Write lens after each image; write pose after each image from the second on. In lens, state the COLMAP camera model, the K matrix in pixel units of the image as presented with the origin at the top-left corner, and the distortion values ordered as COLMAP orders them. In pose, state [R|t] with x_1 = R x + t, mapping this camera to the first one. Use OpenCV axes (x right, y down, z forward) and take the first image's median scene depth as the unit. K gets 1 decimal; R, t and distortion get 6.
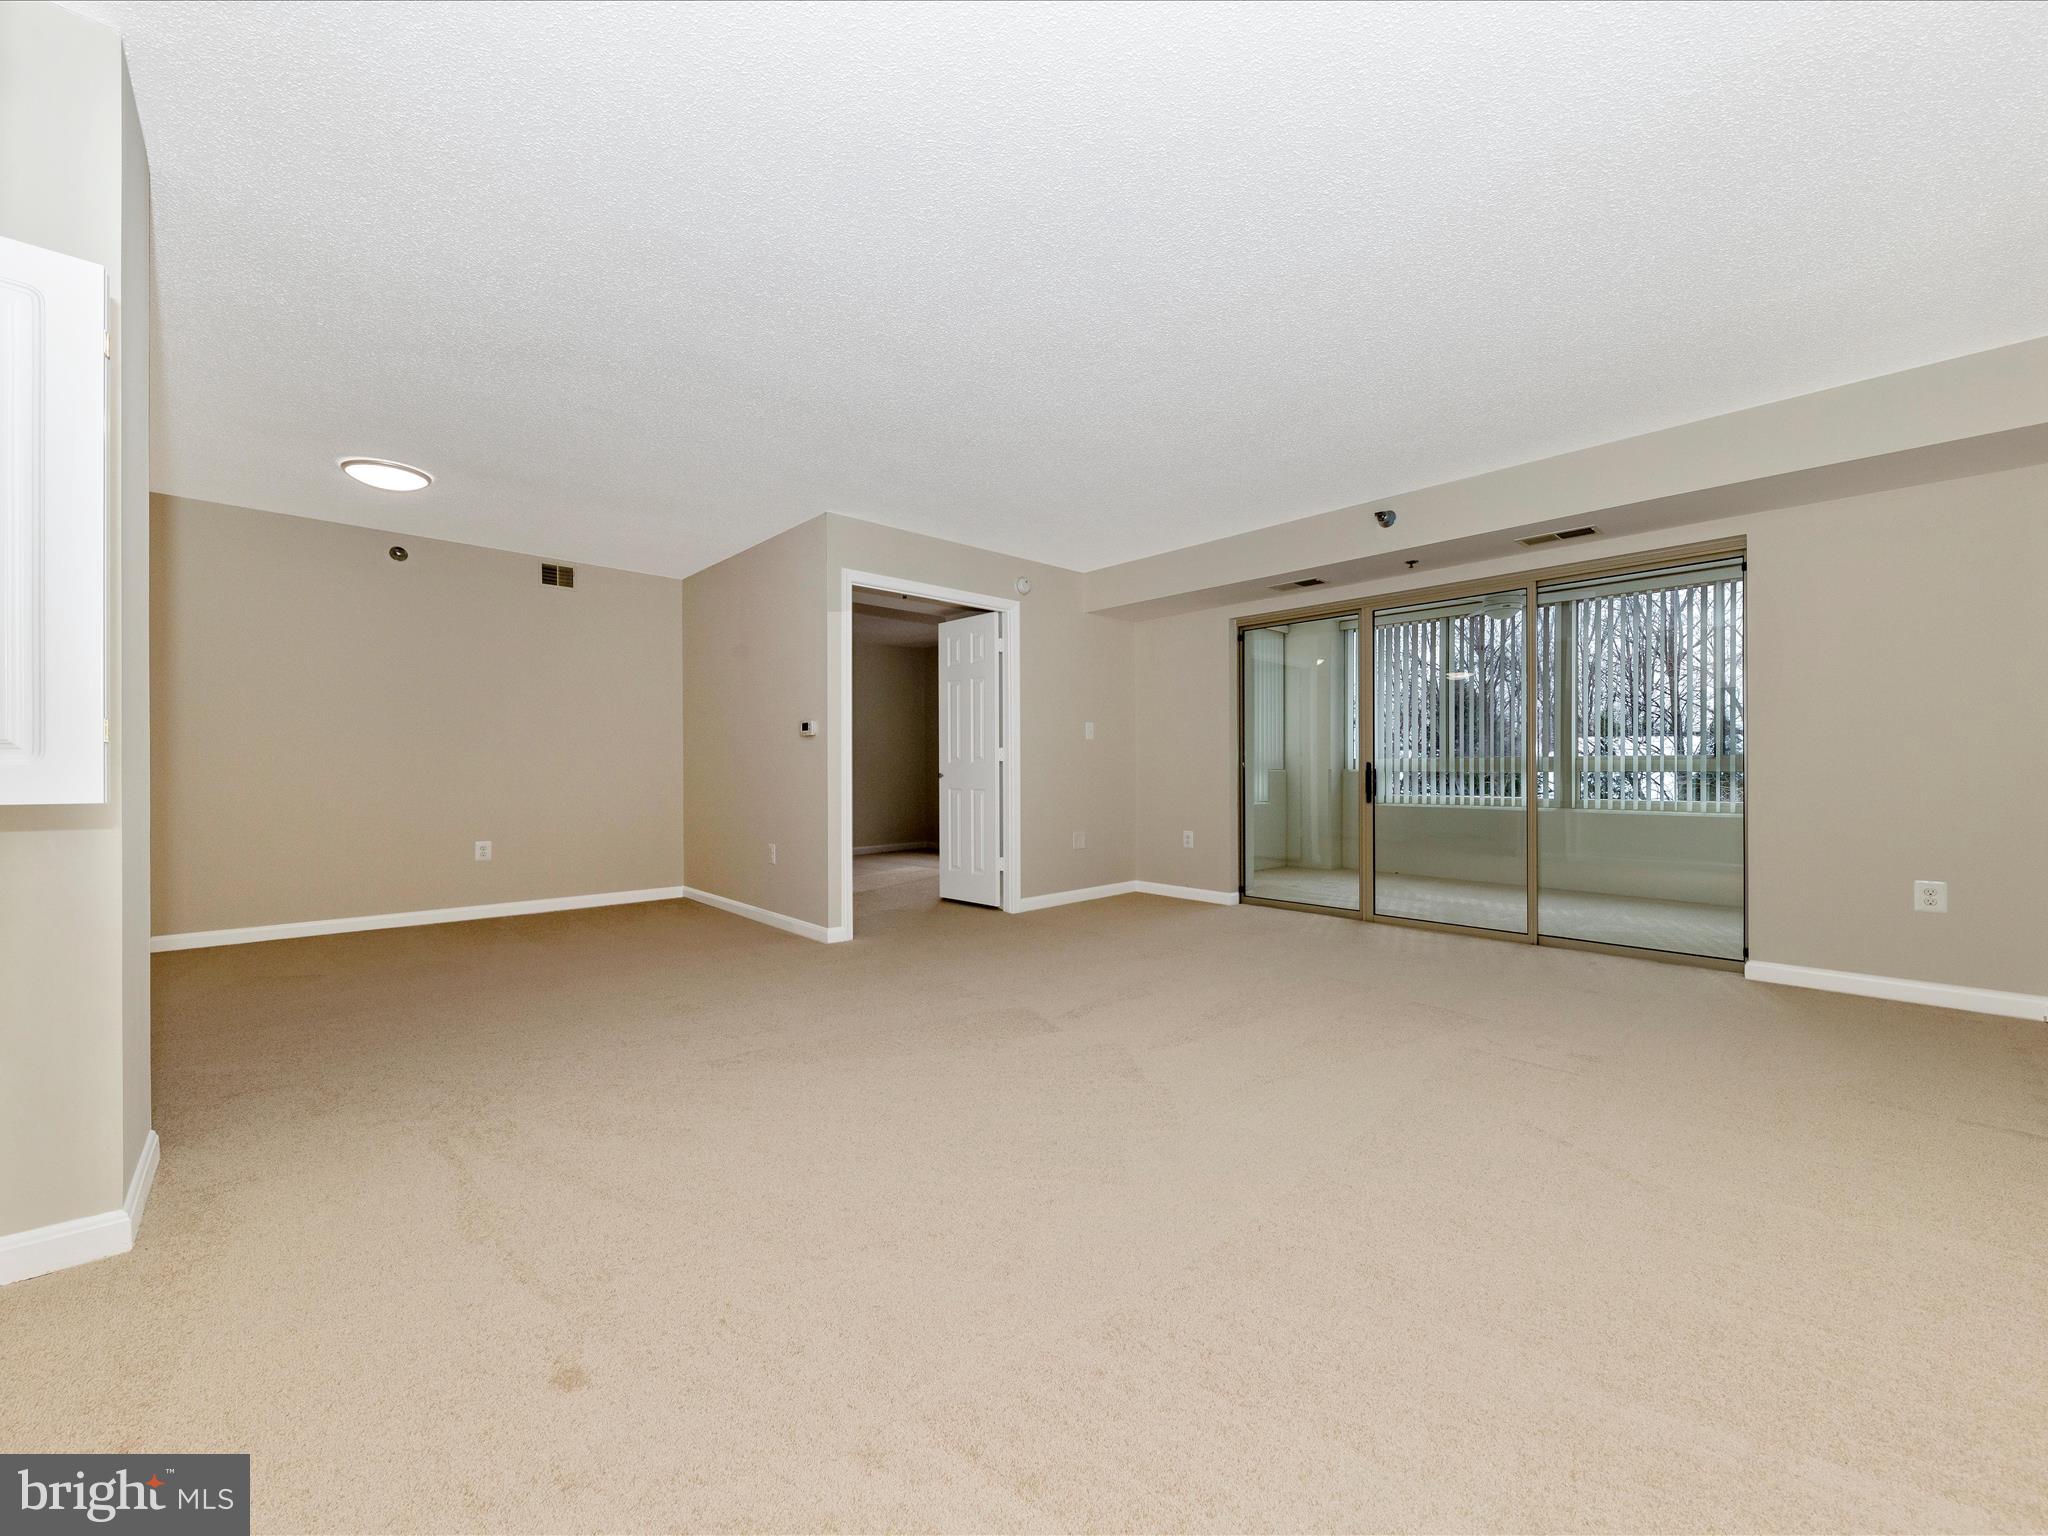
lens RADIAL K [[800.5, 0, 1024.3], [0, 800.5, 772.3], [0, 0, 1]] dist [0.000504, -0.000141]
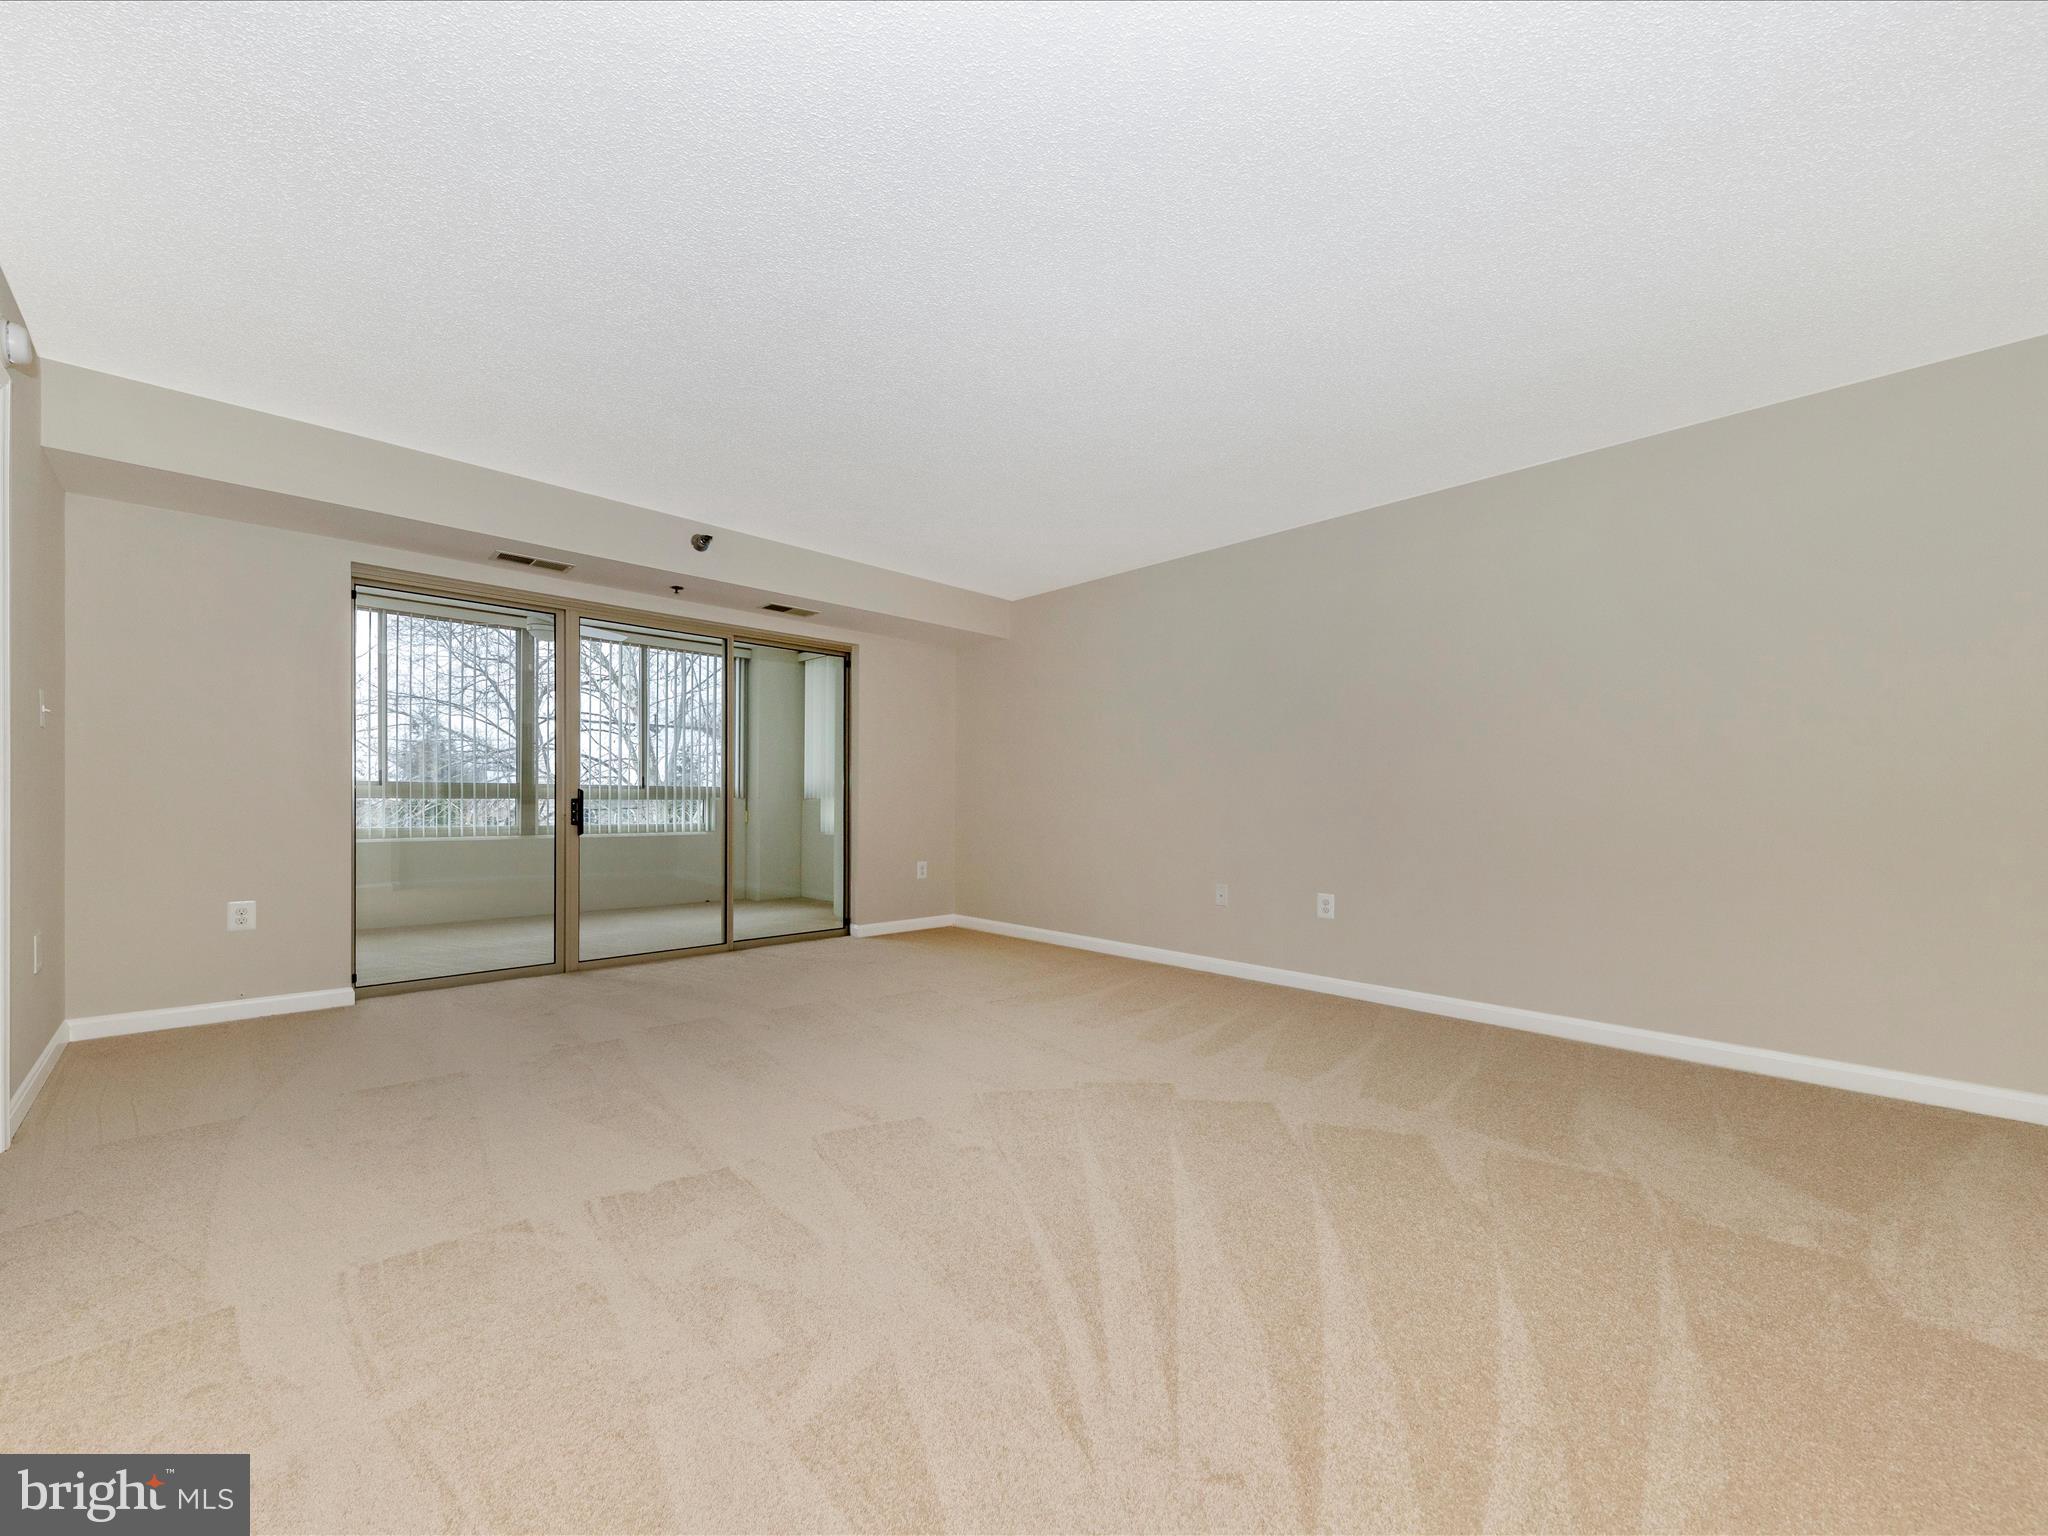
lens RADIAL K [[817.9, 0, 1020.5], [0, 817.9, 813.8], [0, 0, 1]] dist [0.000456, -0.000025]
pose [[-0.050782, -0.014752, 0.998601, -0.494569], [-0.002768, 0.999889, 0.014630, -0.000043], [-0.998706, -0.002021, -0.050817, 0.566269]]
